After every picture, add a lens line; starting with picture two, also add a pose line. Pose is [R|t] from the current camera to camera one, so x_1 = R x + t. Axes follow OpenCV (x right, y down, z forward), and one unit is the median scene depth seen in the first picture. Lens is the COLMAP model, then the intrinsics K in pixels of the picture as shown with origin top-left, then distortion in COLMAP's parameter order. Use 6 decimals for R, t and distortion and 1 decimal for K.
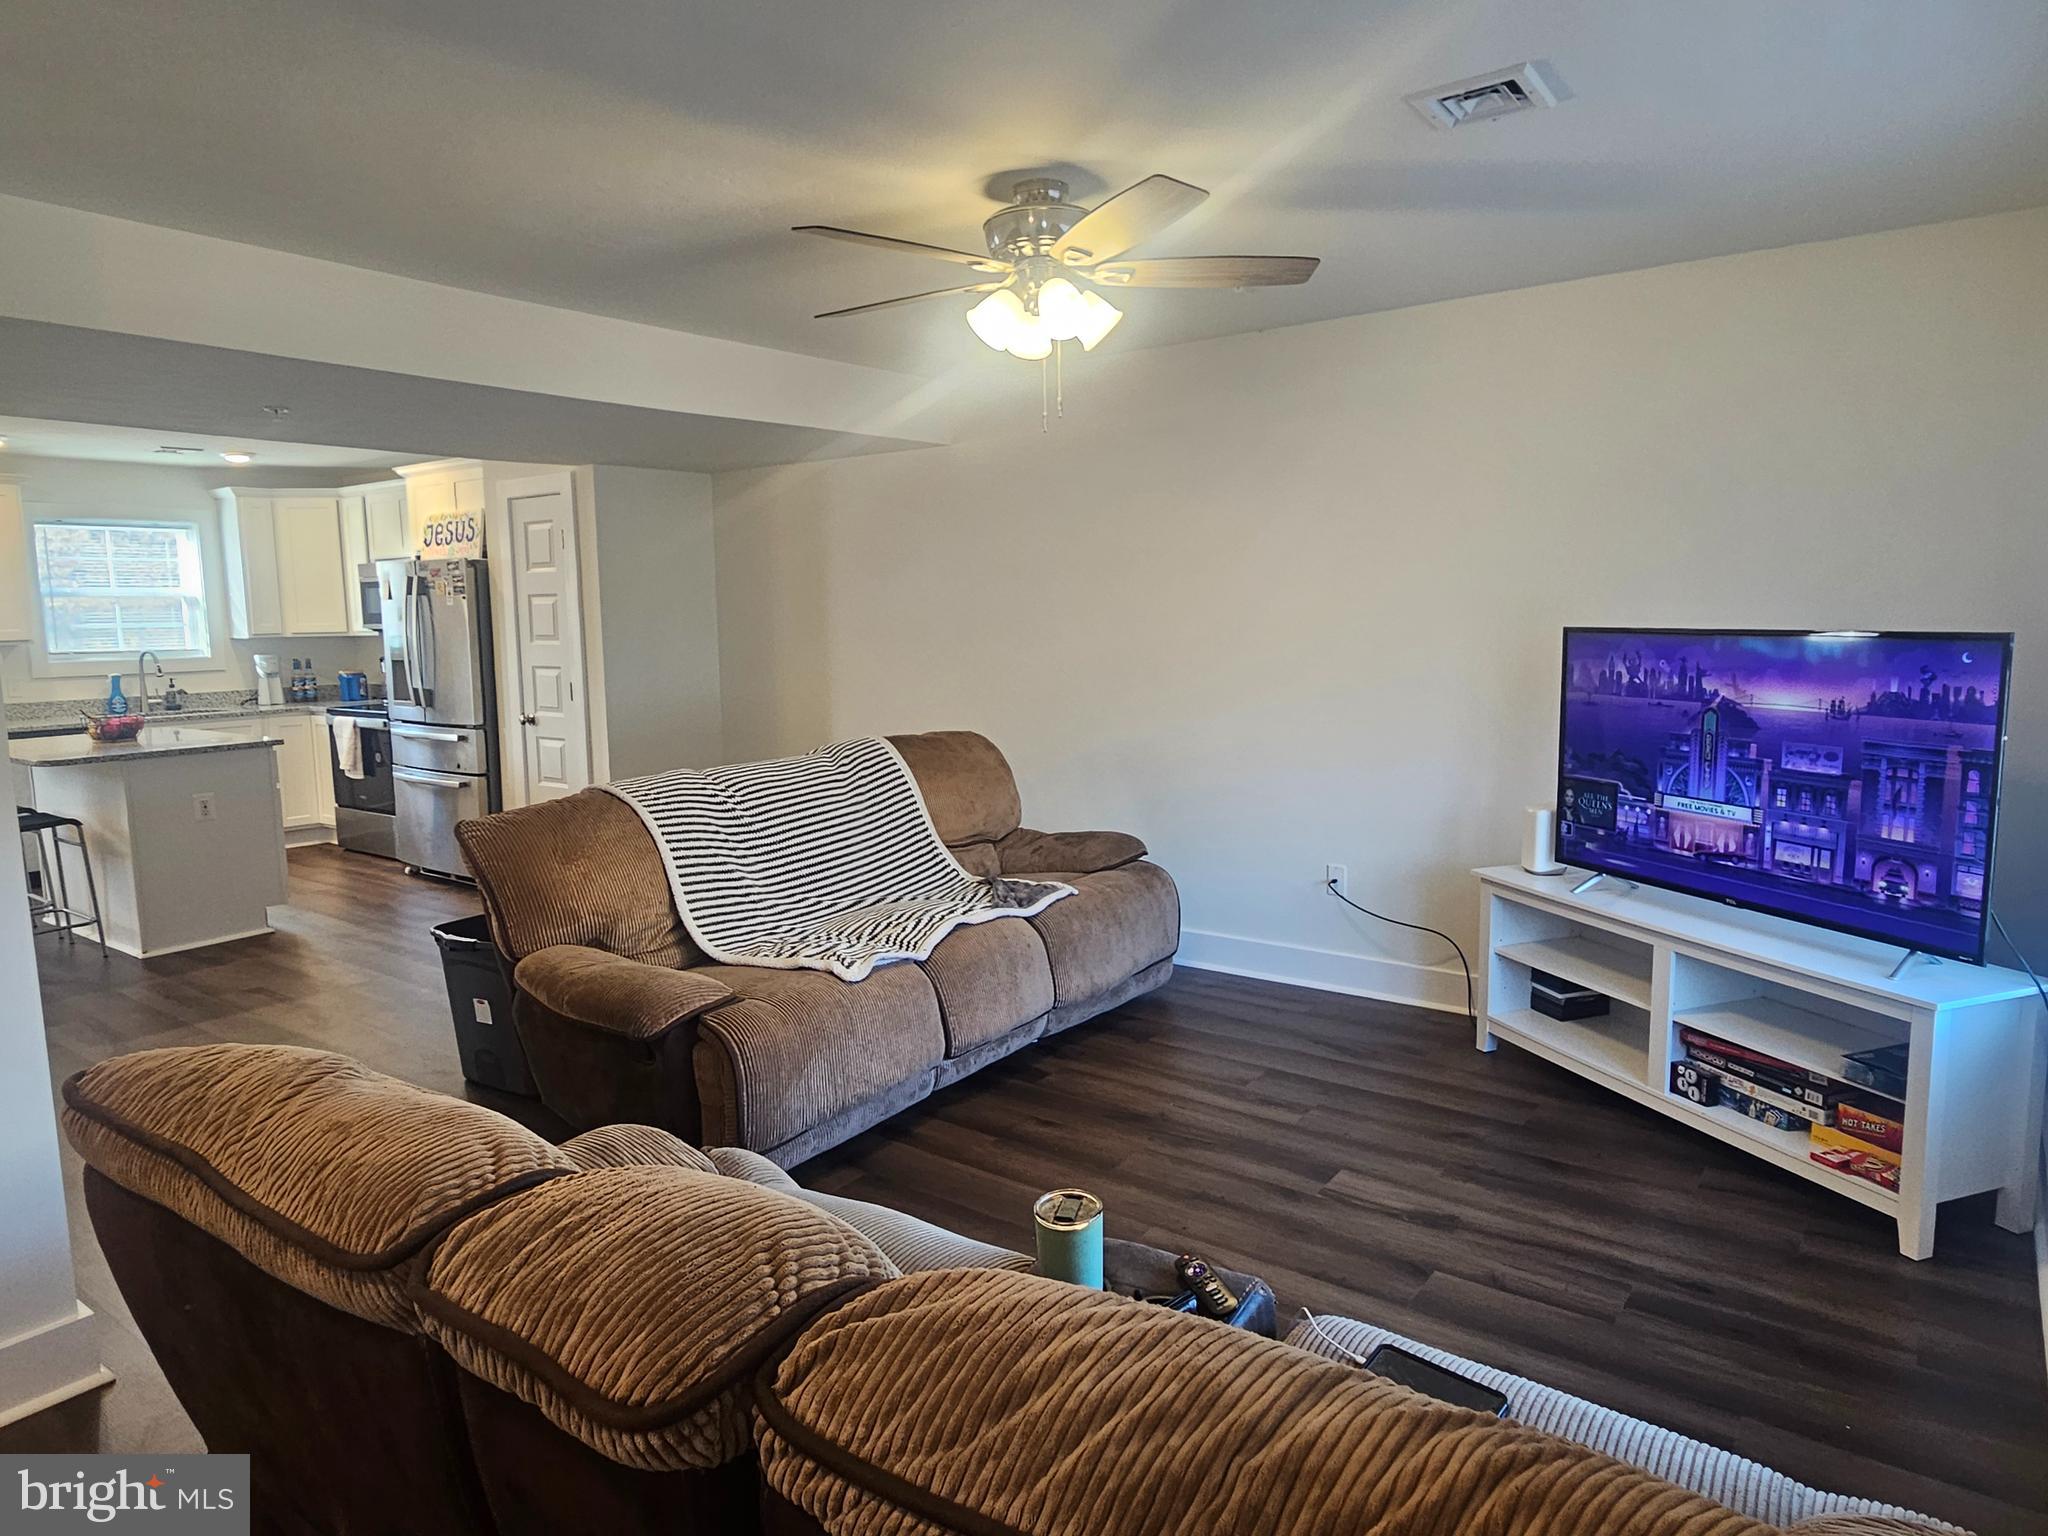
lens RADIAL K [[1257.6, 0, 1029.2], [0, 1257.6, 799.3], [0, 0, 1]] dist [-0.000150, 0.000342]
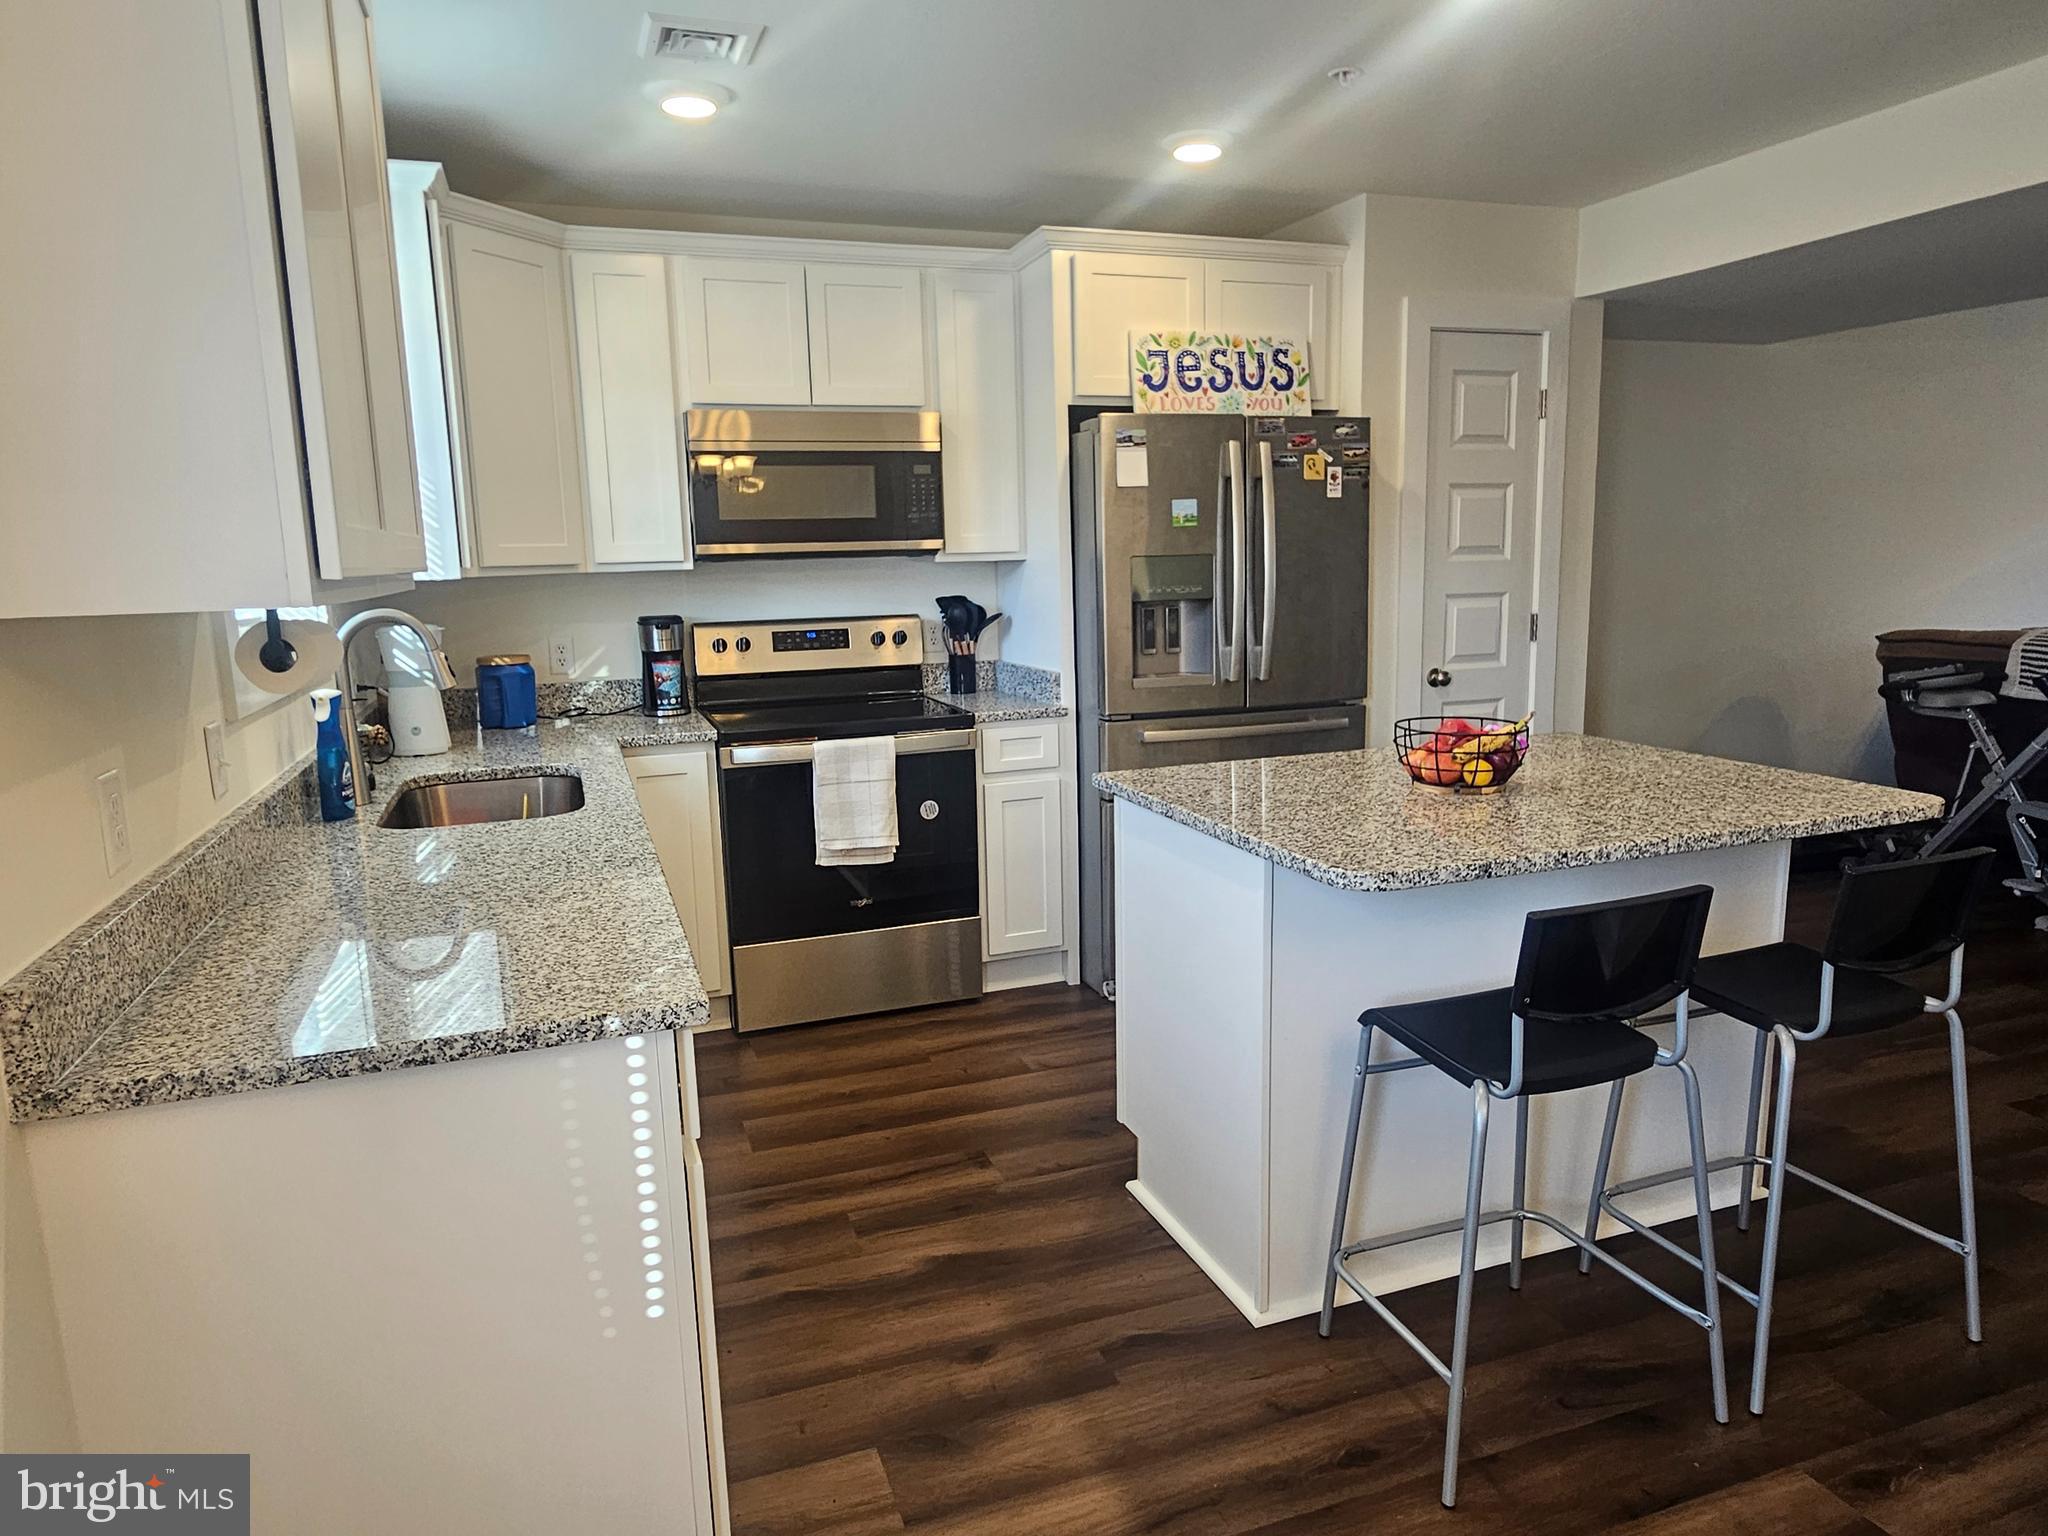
lens RADIAL K [[1257.6, 0, 1021.5], [0, 1257.6, 772.6], [0, 0, 1]] dist [-0.000150, 0.000342]
pose [[0.551122, -0.143384, 0.822013, -0.866099], [0.139750, 0.987072, 0.078479, -0.078302], [-0.822639, 0.071625, 0.564035, 0.664993]]
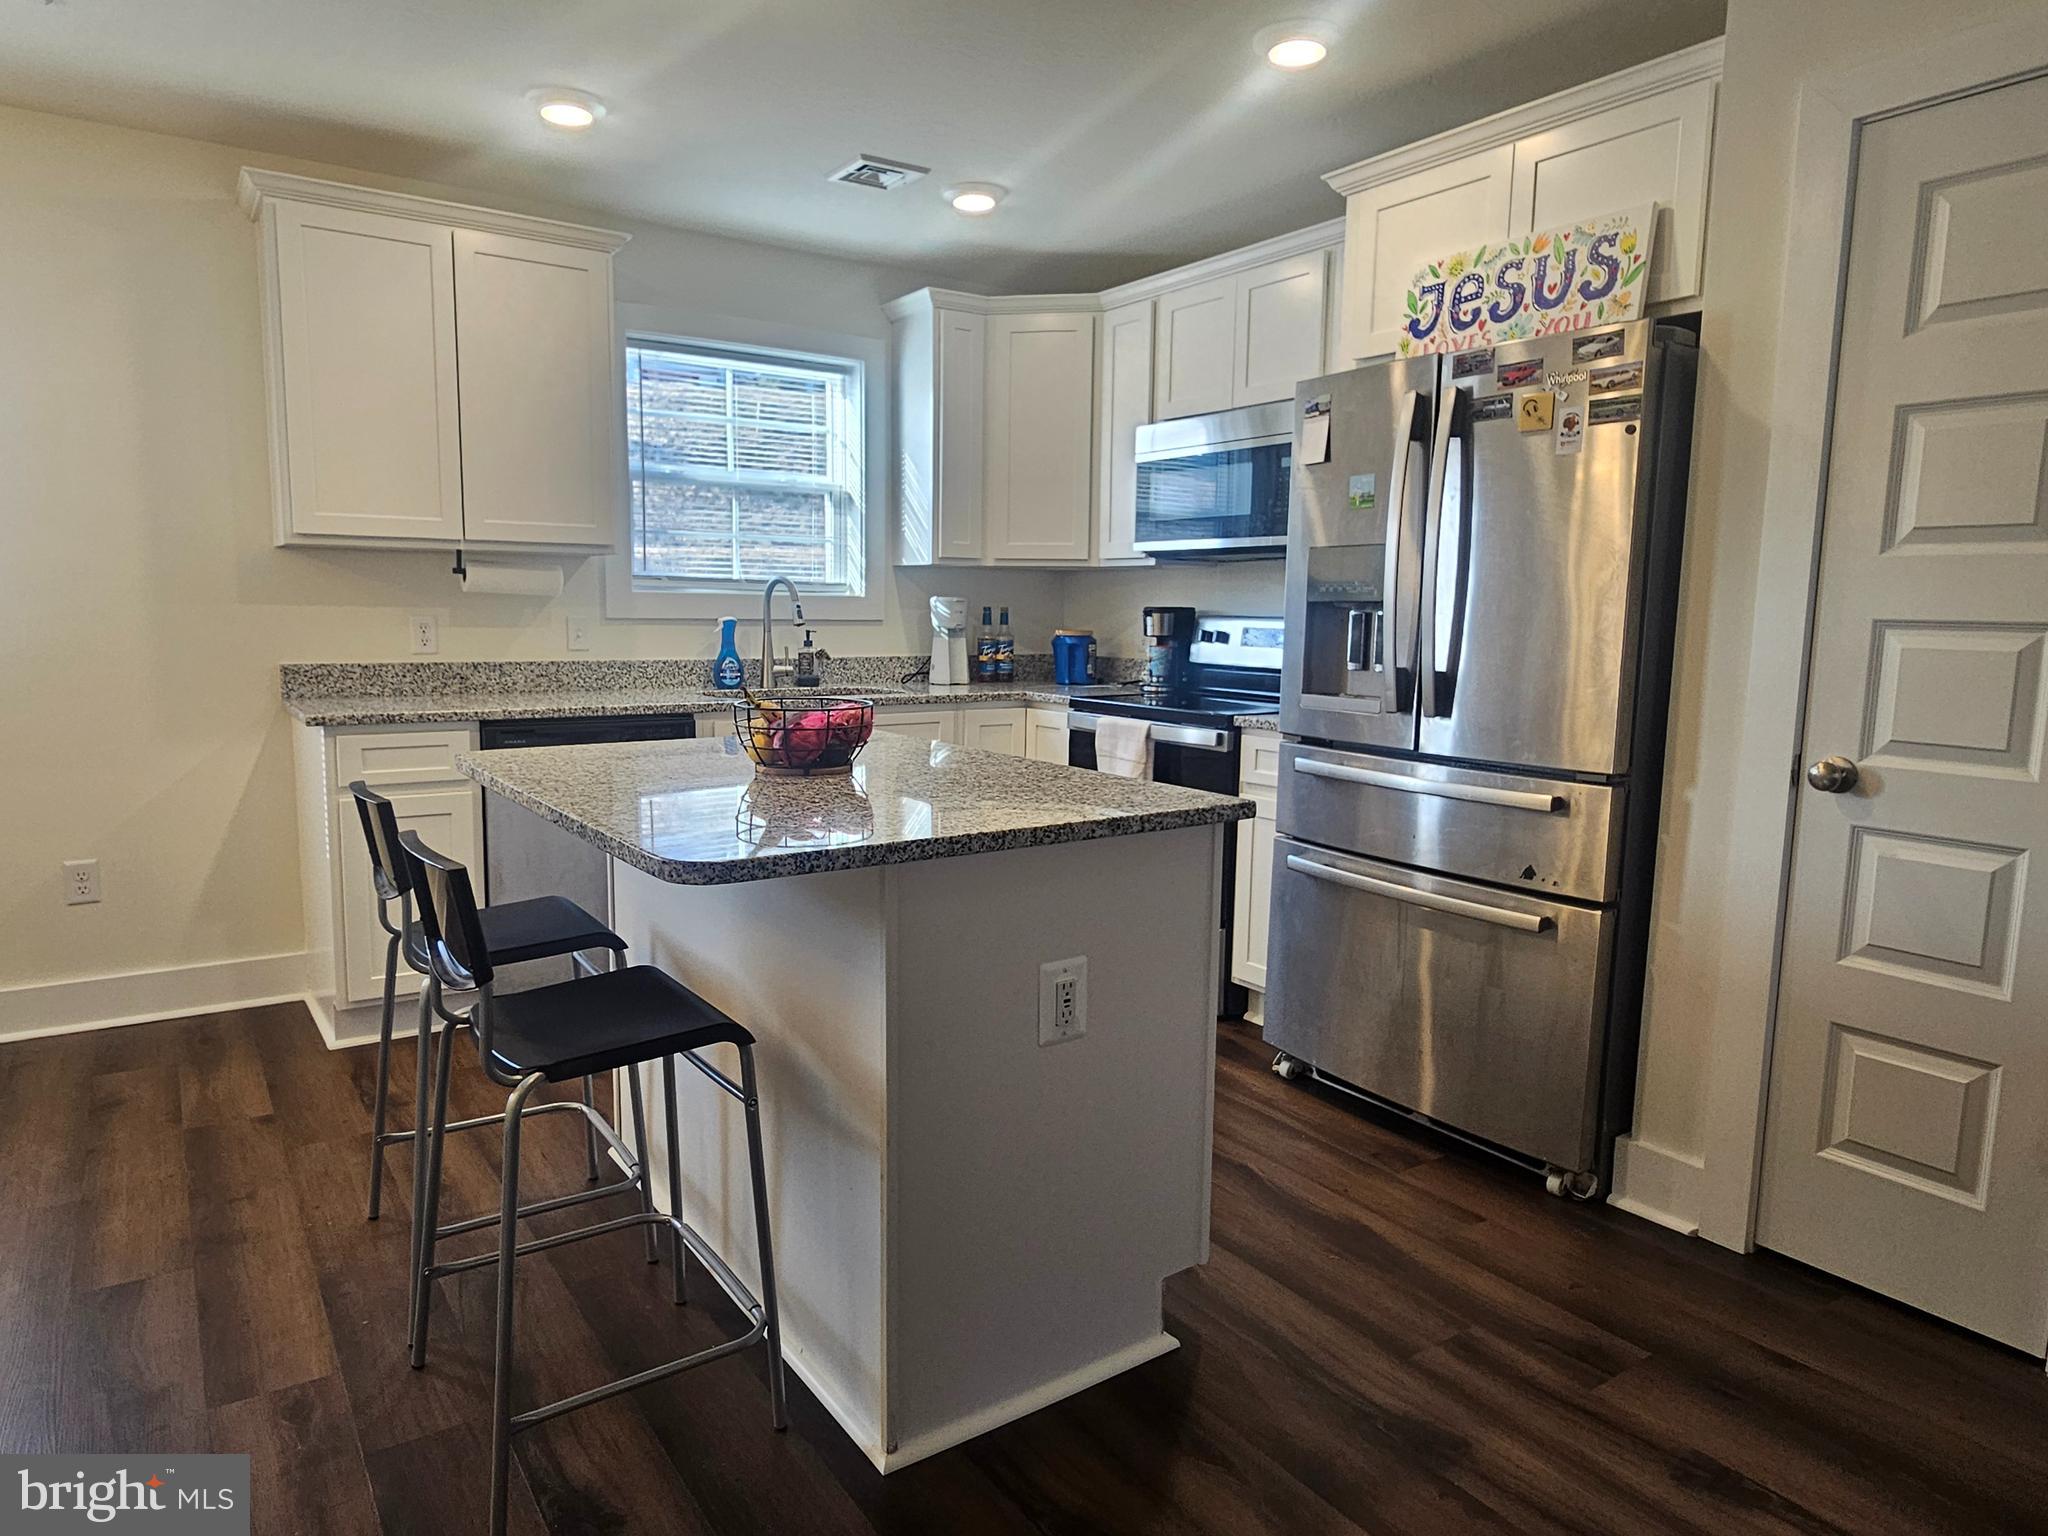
lens RADIAL K [[1257.6, 0, 1023.8], [0, 1257.6, 791.0], [0, 0, 1]] dist [-0.000150, 0.000342]
pose [[0.948161, 0.075560, -0.308676, -0.408669], [-0.076252, 0.997040, 0.009838, -0.036772], [0.308506, 0.014209, 0.951116, 0.490548]]
